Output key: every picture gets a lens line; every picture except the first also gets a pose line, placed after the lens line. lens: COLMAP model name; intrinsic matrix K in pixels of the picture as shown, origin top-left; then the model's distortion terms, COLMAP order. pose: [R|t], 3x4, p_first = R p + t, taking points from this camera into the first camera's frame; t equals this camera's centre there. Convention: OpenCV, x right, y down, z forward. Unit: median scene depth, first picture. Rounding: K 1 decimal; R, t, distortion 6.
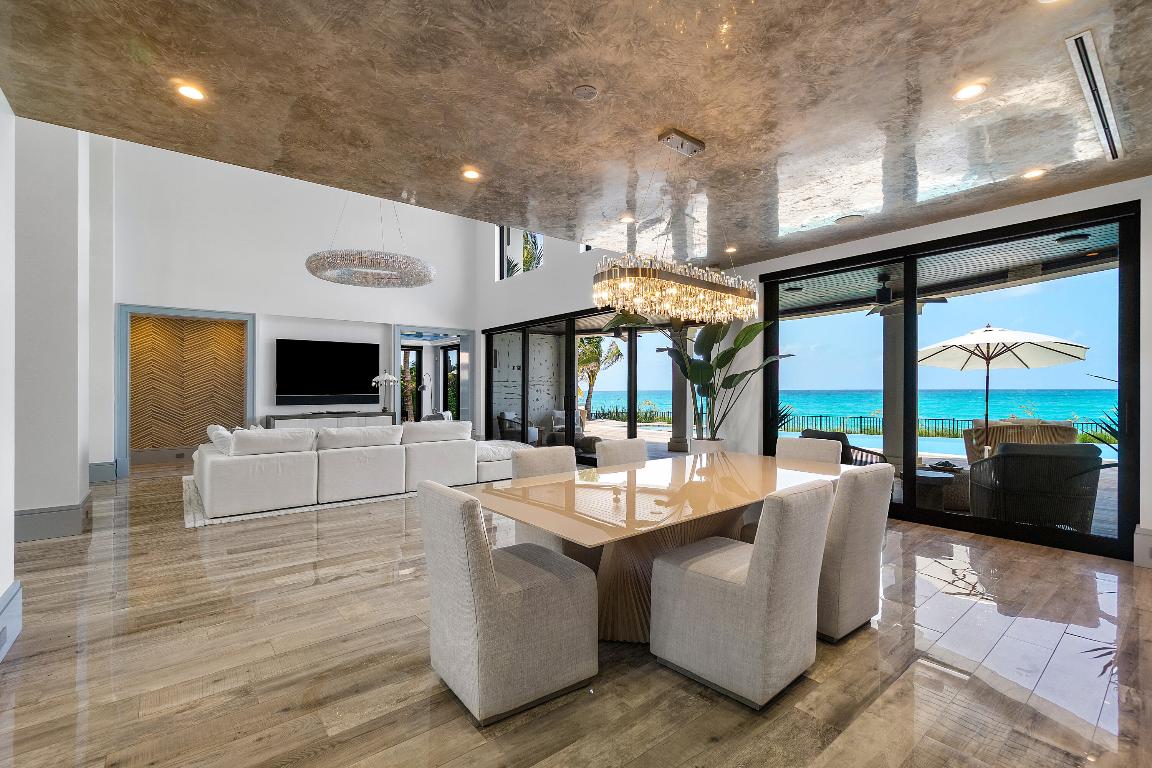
lens RADIAL K [[501.8, 0, 576.0], [0, 501.8, 384.0], [0, 0, 1]] dist [-0.000865, -0.000010]
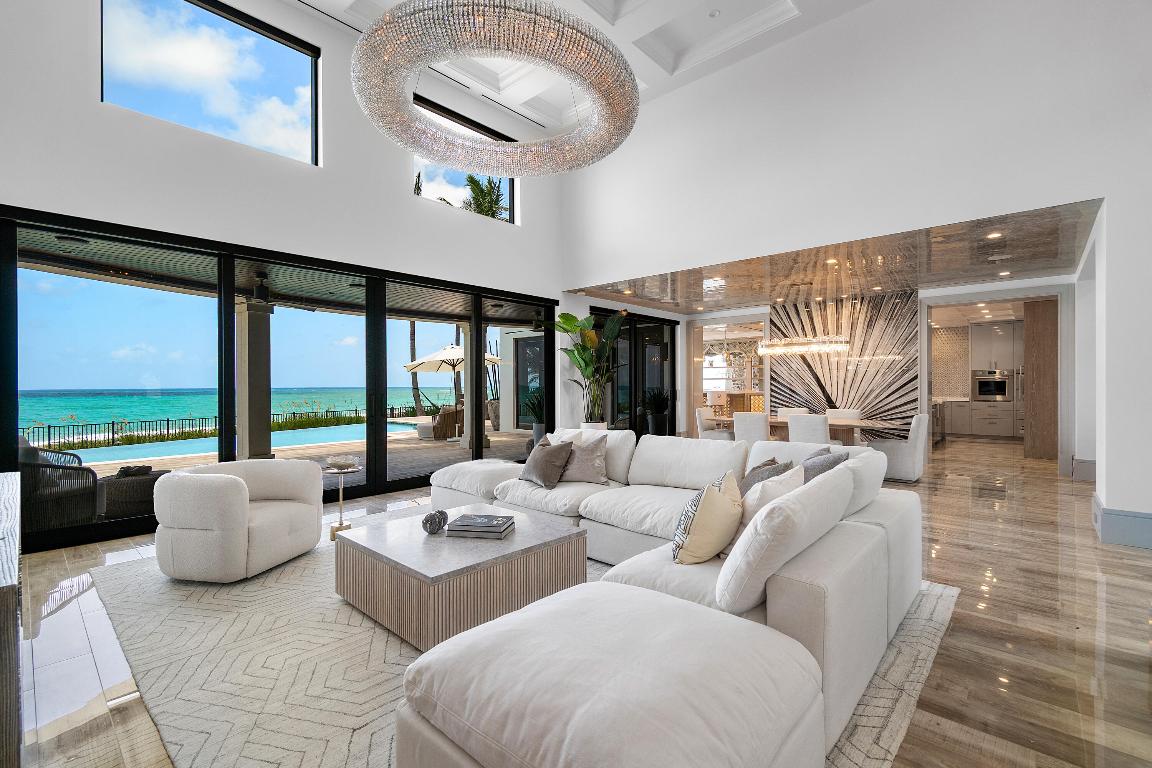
lens RADIAL K [[501.8, 0, 576.0], [0, 501.8, 384.0], [0, 0, 1]] dist [-0.000865, -0.000010]
pose [[-0.155792, 0.005677, 0.987774, -0.627417], [-0.004726, 0.999968, -0.006492, 0.012030], [-0.987779, -0.005680, -0.155760, 0.743892]]
